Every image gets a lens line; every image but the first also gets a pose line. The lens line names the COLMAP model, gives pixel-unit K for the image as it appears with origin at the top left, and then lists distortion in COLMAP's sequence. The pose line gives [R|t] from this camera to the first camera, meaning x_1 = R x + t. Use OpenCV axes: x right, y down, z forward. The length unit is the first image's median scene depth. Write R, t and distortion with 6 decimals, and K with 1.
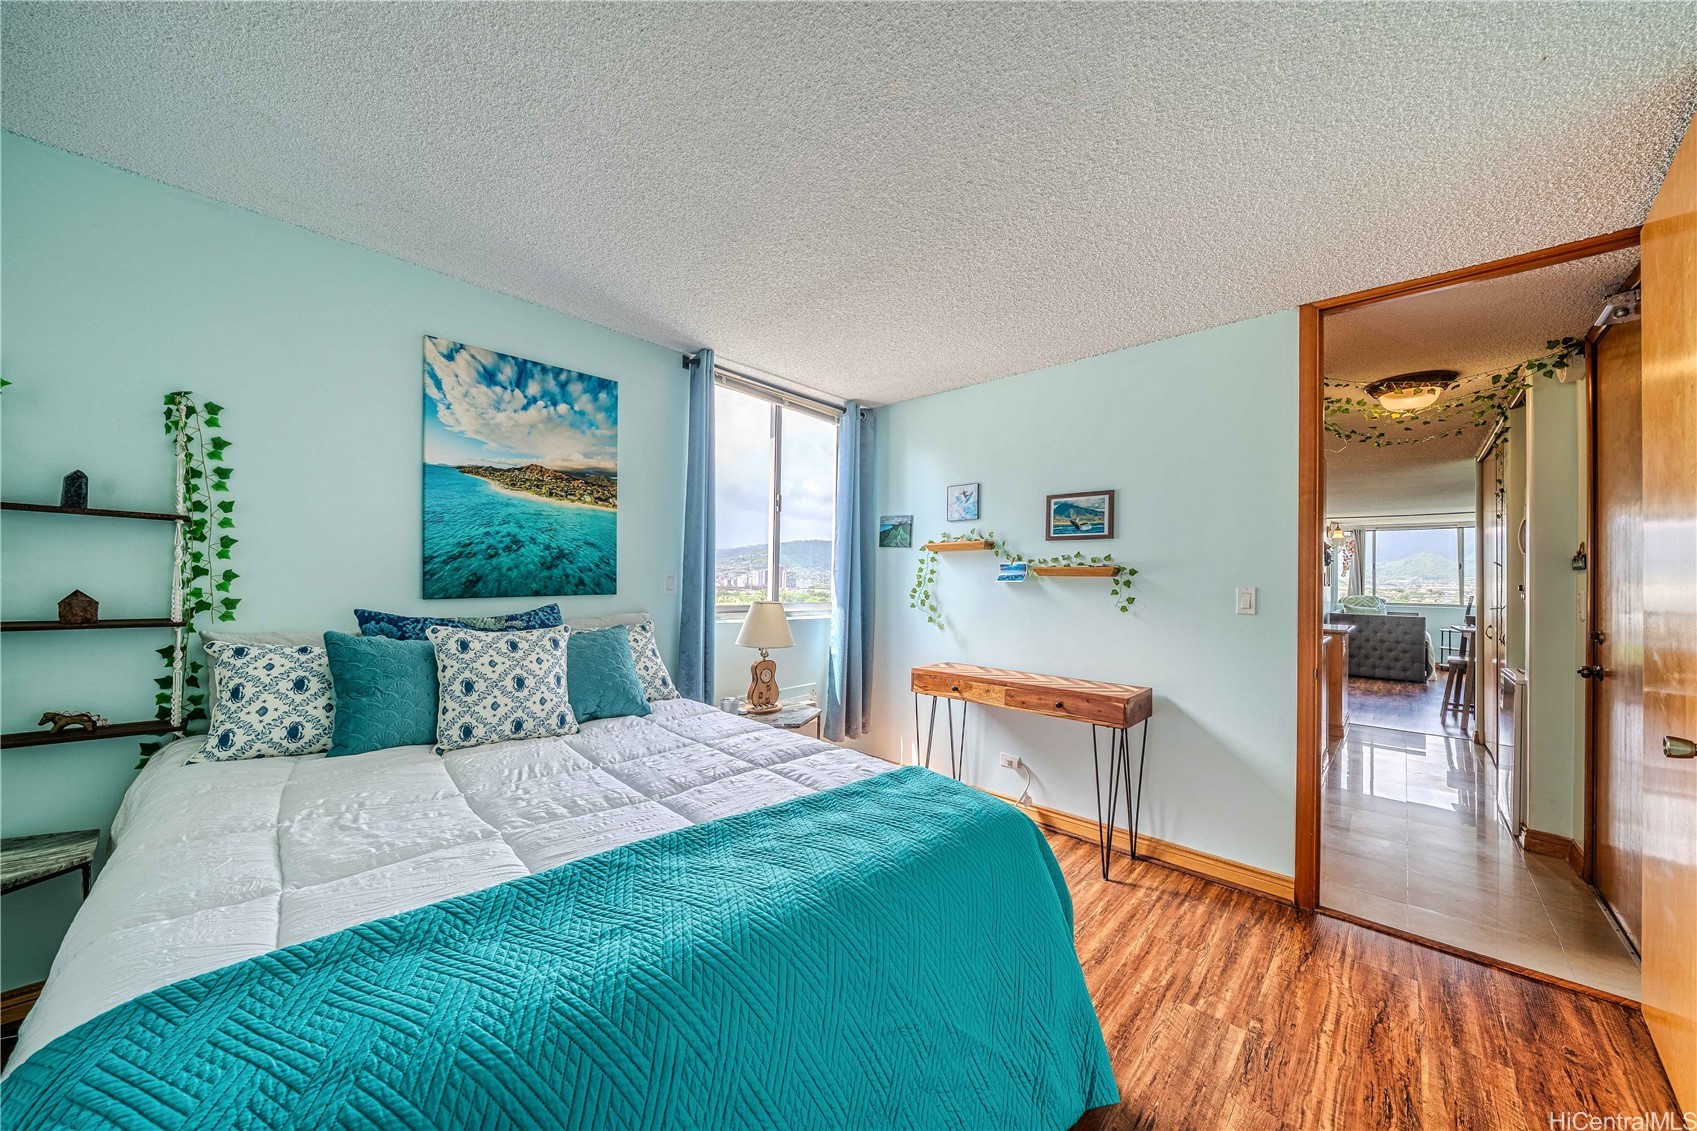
lens RADIAL K [[600.3, 0, 825.0], [0, 600.3, 573.4], [0, 0, 1]] dist [-0.010583, 0.001680]
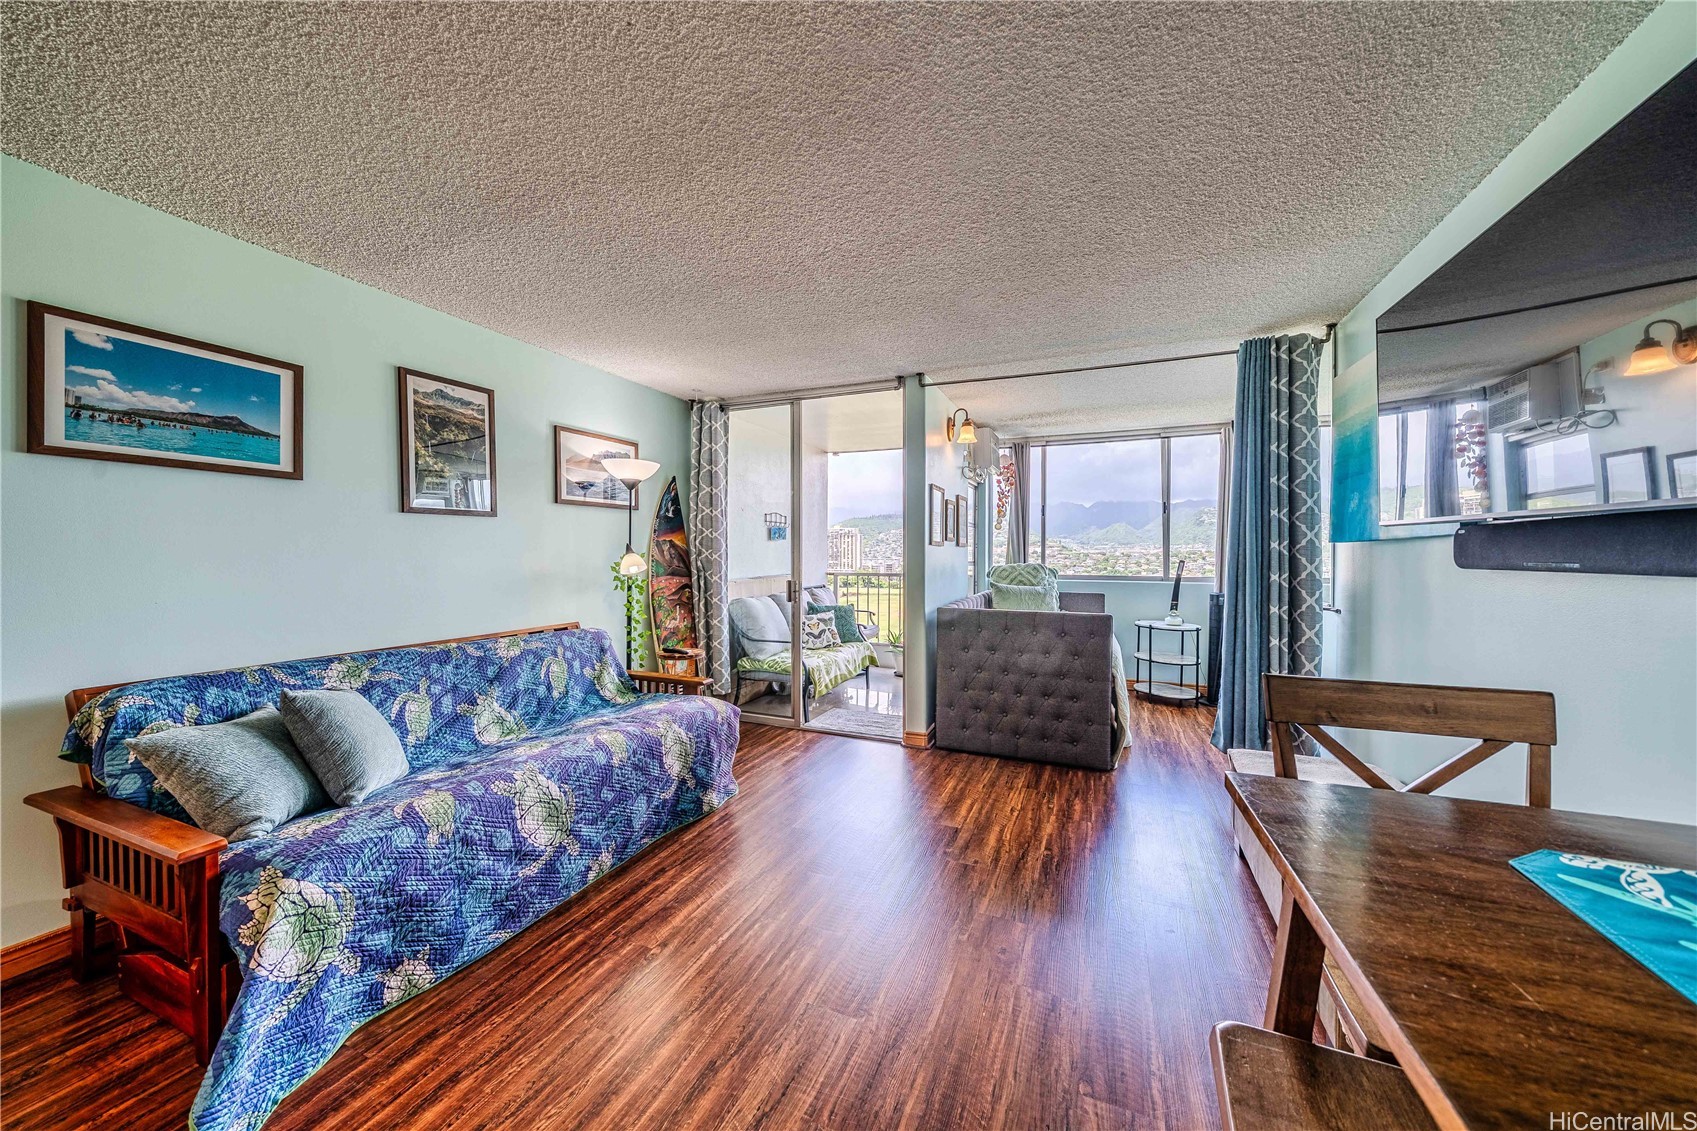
lens RADIAL K [[600.3, 0, 840.6], [0, 600.3, 559.7], [0, 0, 1]] dist [-0.010583, 0.001680]
pose [[0.937526, -0.020838, 0.347291, 1.833337], [0.011665, 0.999526, 0.028484, 0.055449], [-0.347720, -0.022654, 0.937325, 1.799612]]
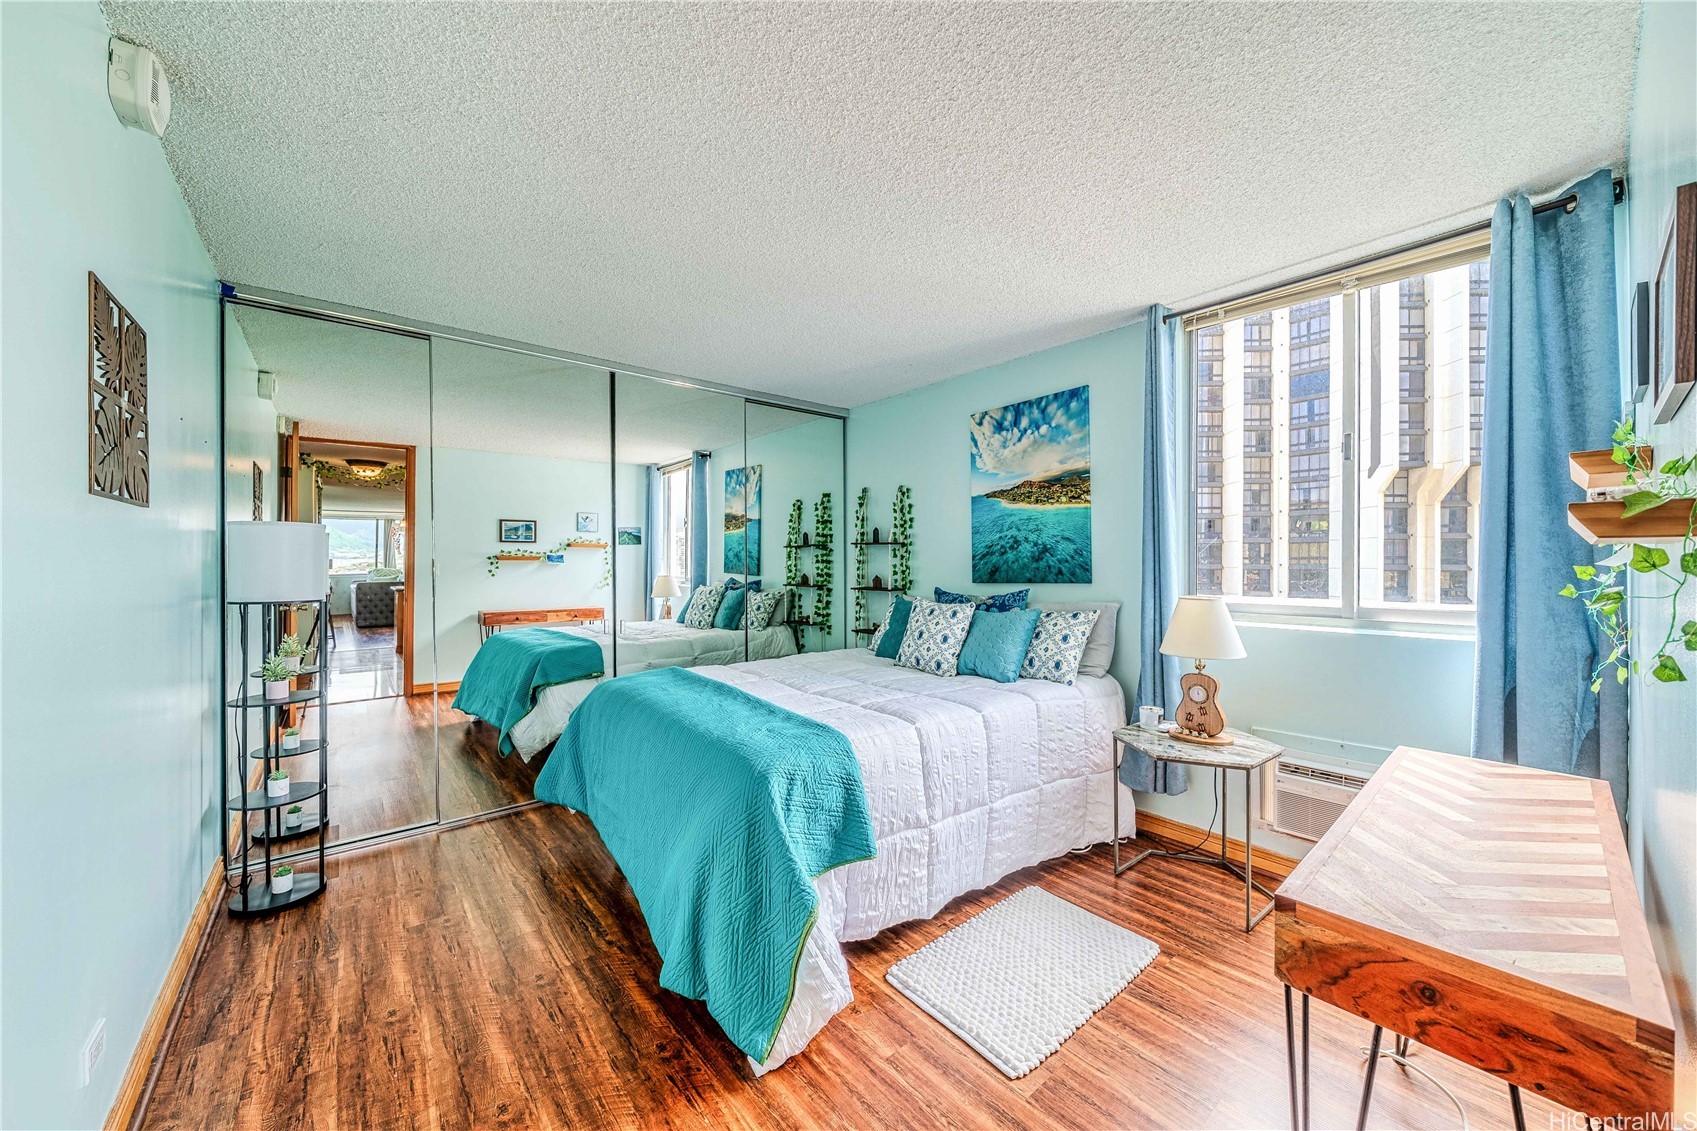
lens RADIAL K [[600.3, 0, 845.8], [0, 600.3, 570.3], [0, 0, 1]] dist [-0.010583, 0.001680]
pose [[-0.105891, -0.011277, -0.994314, 0.809729], [0.004595, 0.999919, -0.011829, 0.023449], [0.994367, -0.005821, -0.105831, 0.726477]]
